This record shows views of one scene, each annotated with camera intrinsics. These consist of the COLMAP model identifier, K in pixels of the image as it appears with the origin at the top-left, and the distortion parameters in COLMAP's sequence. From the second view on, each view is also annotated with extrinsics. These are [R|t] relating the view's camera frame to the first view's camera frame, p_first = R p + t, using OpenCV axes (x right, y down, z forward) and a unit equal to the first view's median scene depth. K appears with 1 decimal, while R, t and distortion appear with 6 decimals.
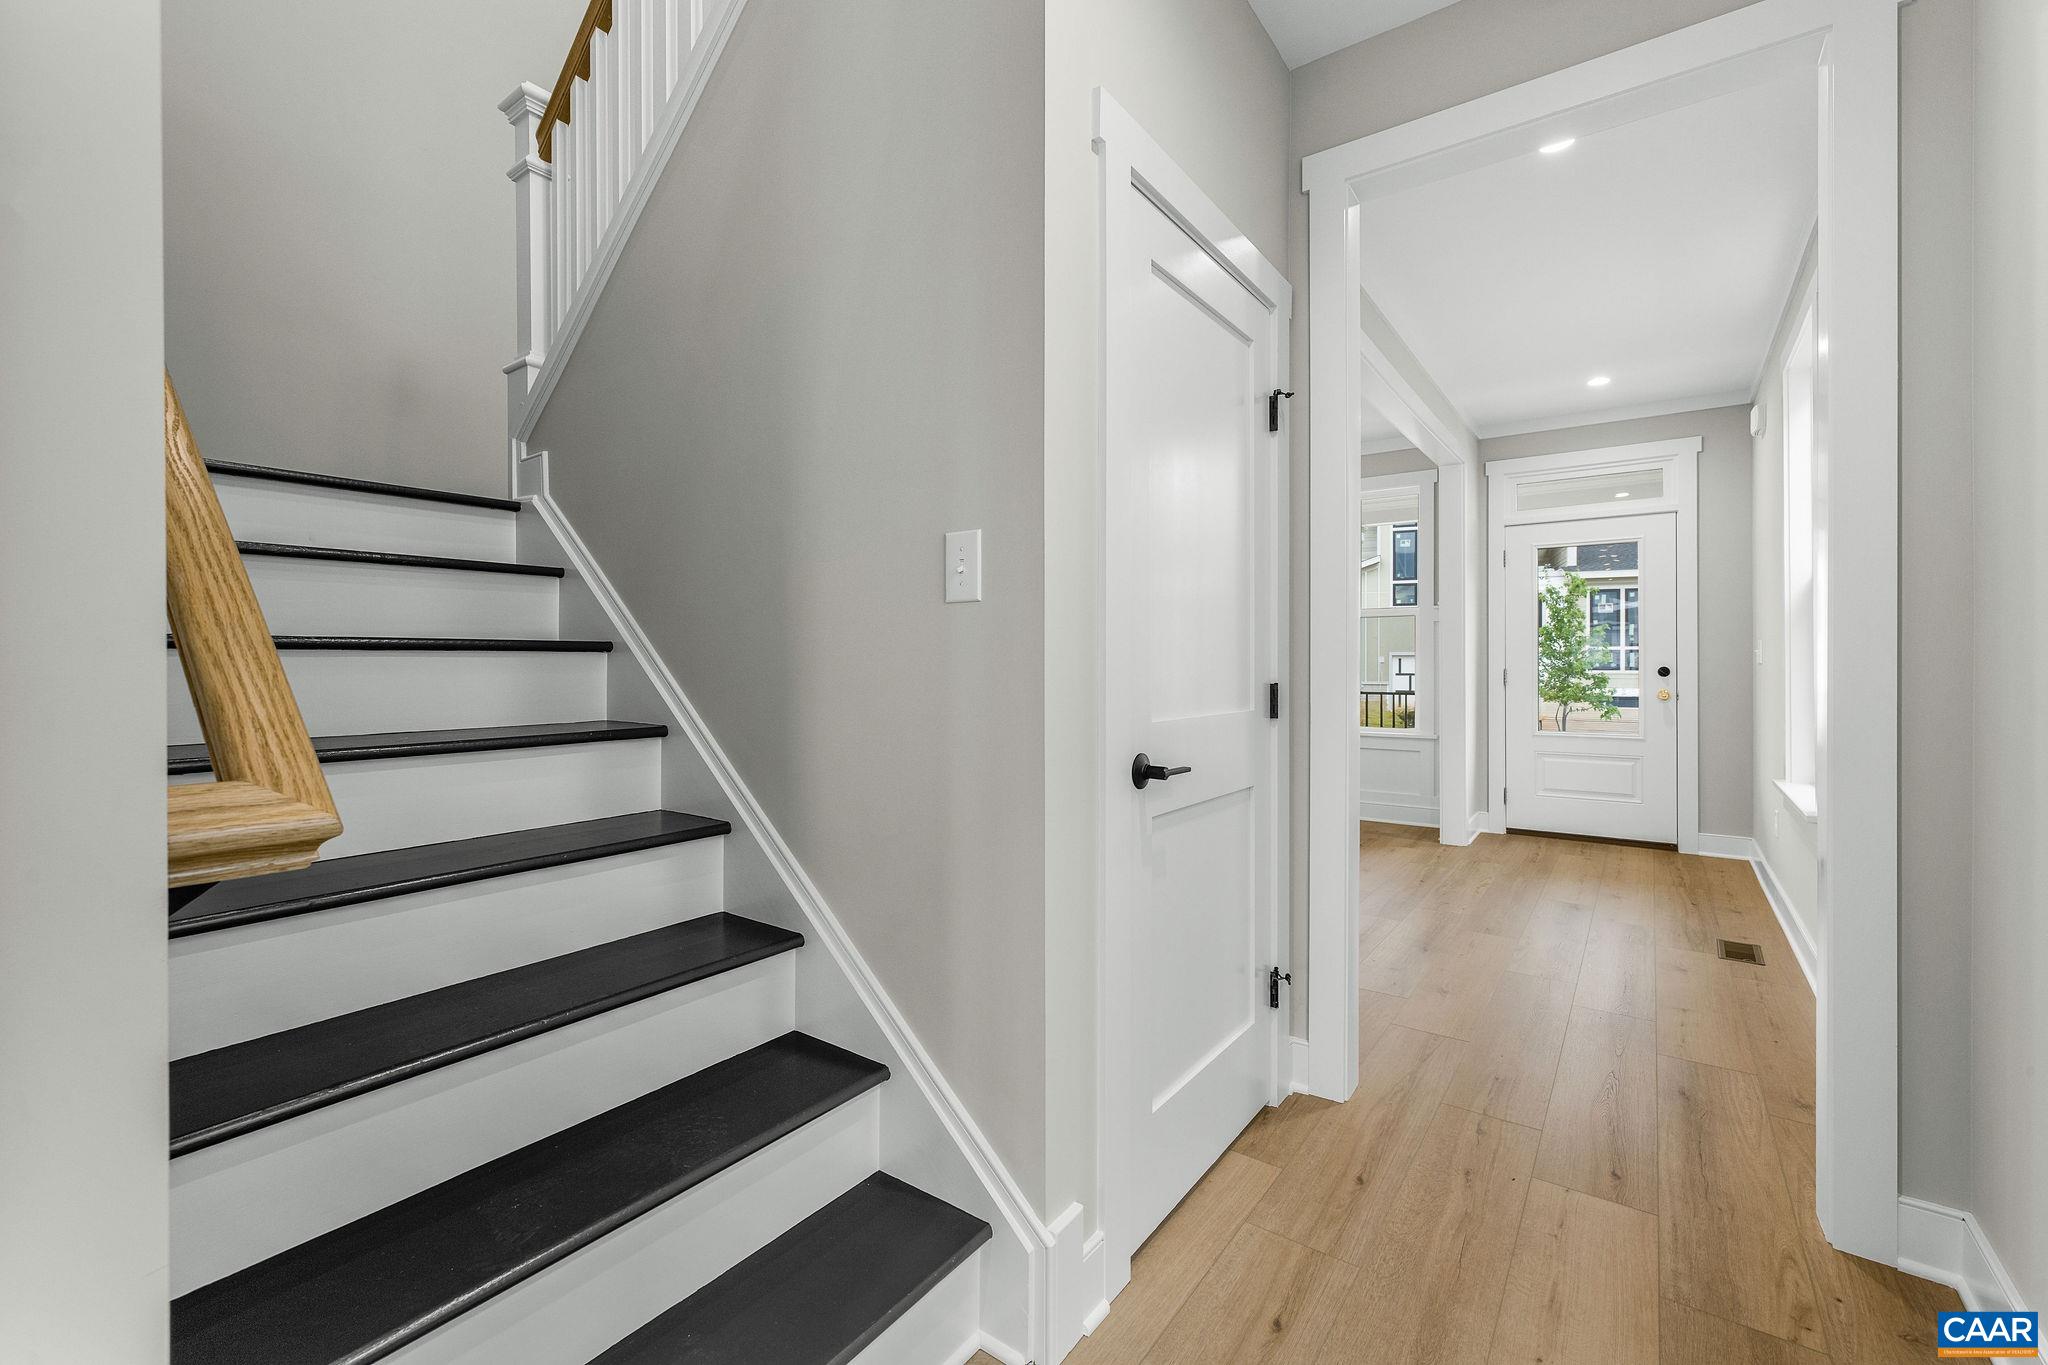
lens RADIAL K [[865.6, 0, 1017.8], [0, 865.6, 665.9], [0, 0, 1]] dist [0.000226, 0.000842]
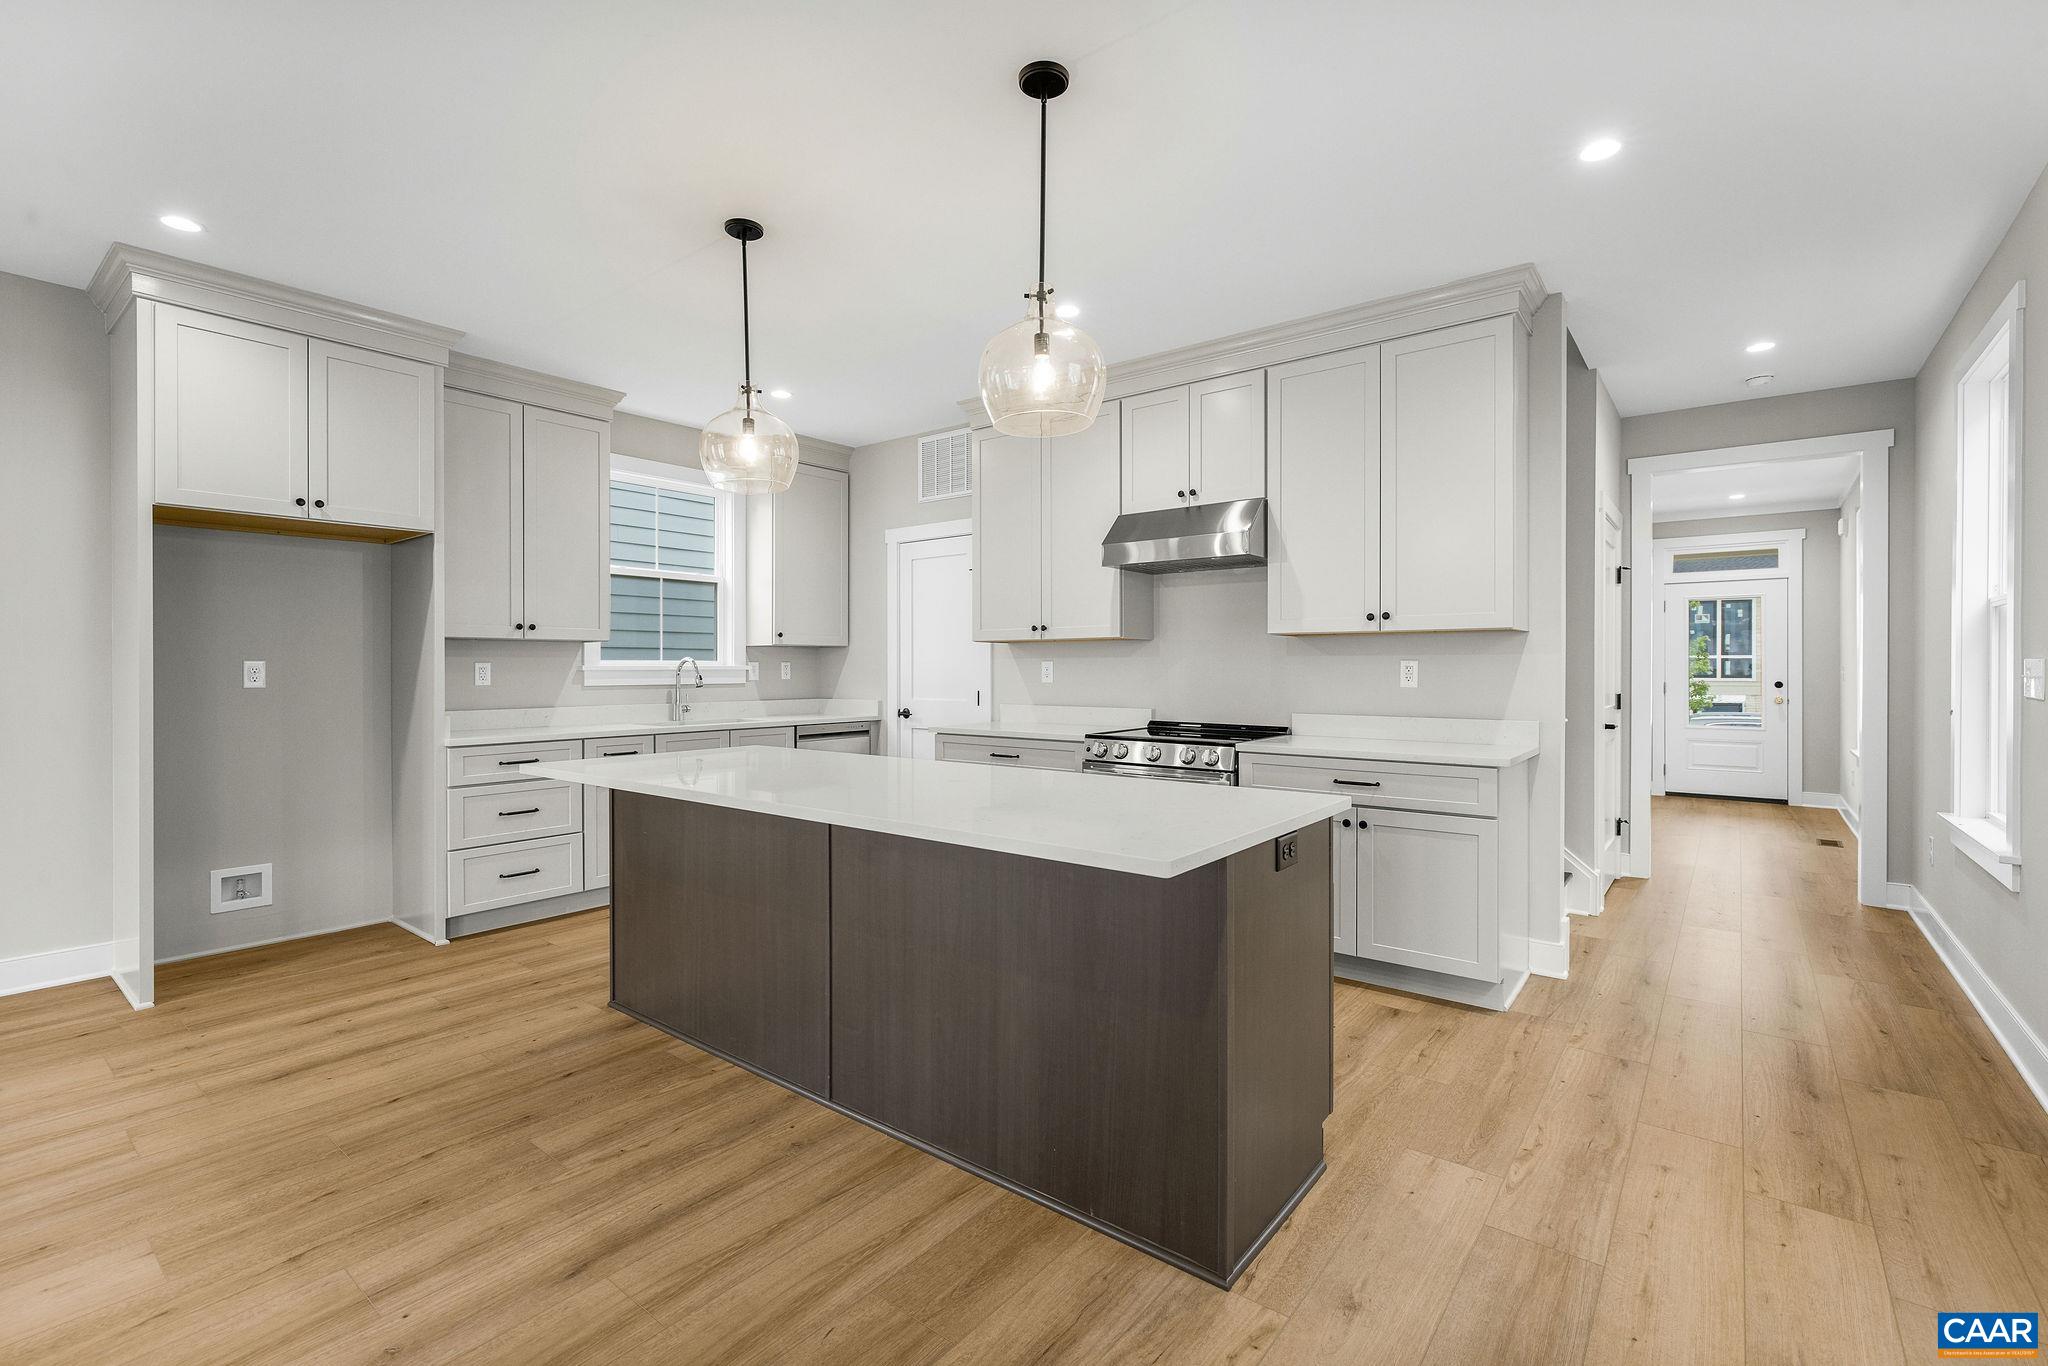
lens RADIAL K [[902.1, 0, 1021.4], [0, 902.1, 671.2], [0, 0, 1]] dist [0.001493, -0.001781]
pose [[0.999247, 0.000242, -0.038808, -0.484543], [-0.000210, 1.000000, 0.000831, -0.016807], [0.038808, -0.000823, 0.999246, -0.588017]]
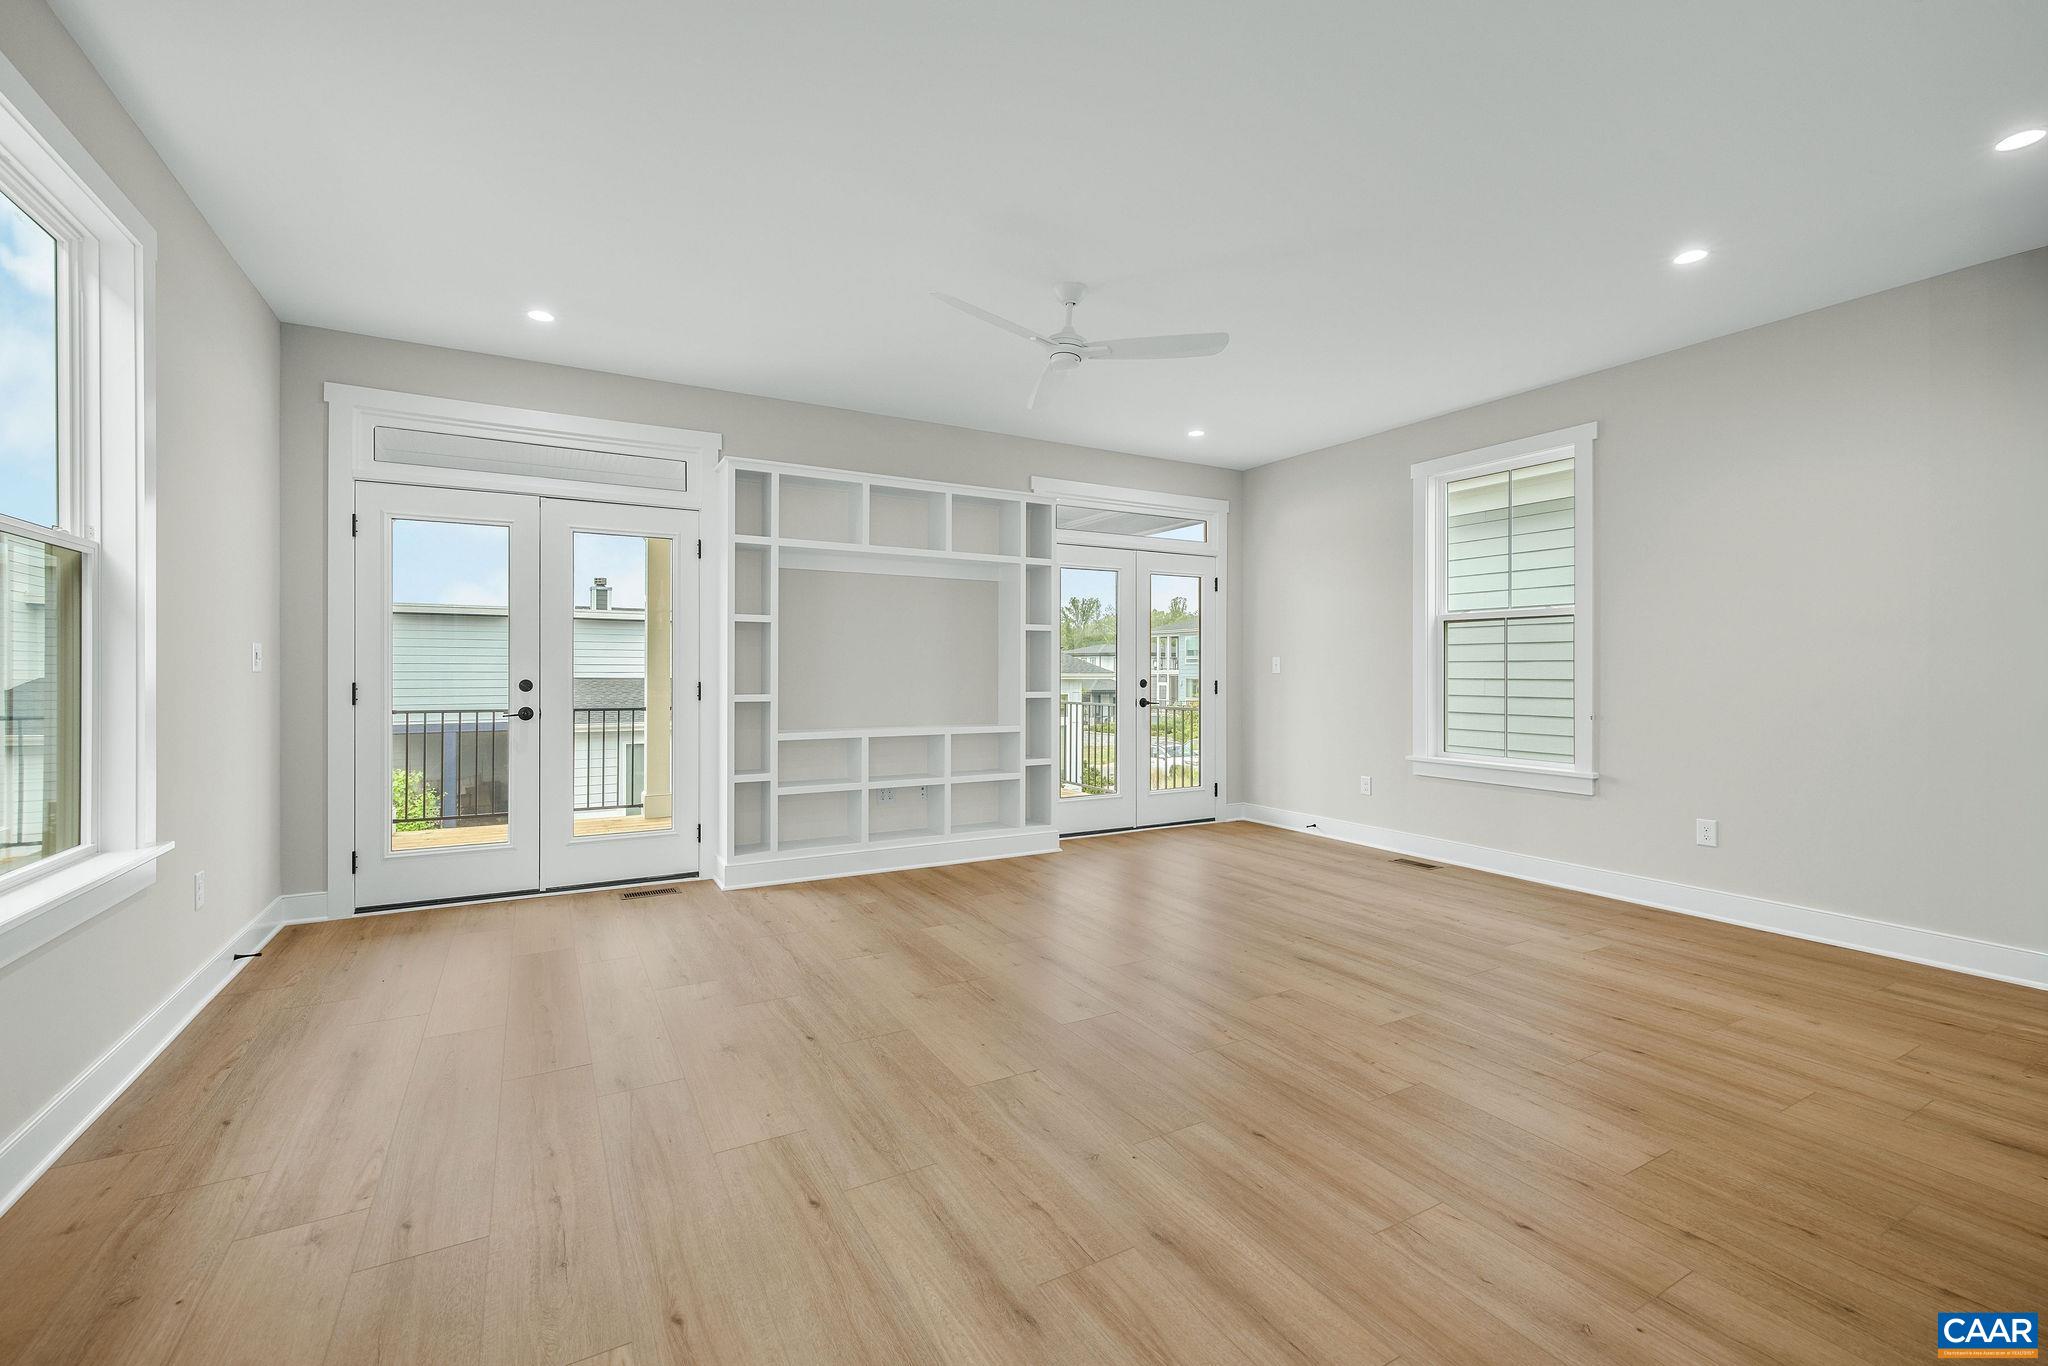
lens RADIAL K [[865.6, 0, 1021.7], [0, 865.6, 671.4], [0, 0, 1]] dist [0.000226, 0.000842]
pose [[-0.414785, -0.000733, -0.909919, -0.373578], [-0.006222, 0.999979, 0.002031, -0.002782], [0.909898, 0.006504, -0.414781, -0.346675]]
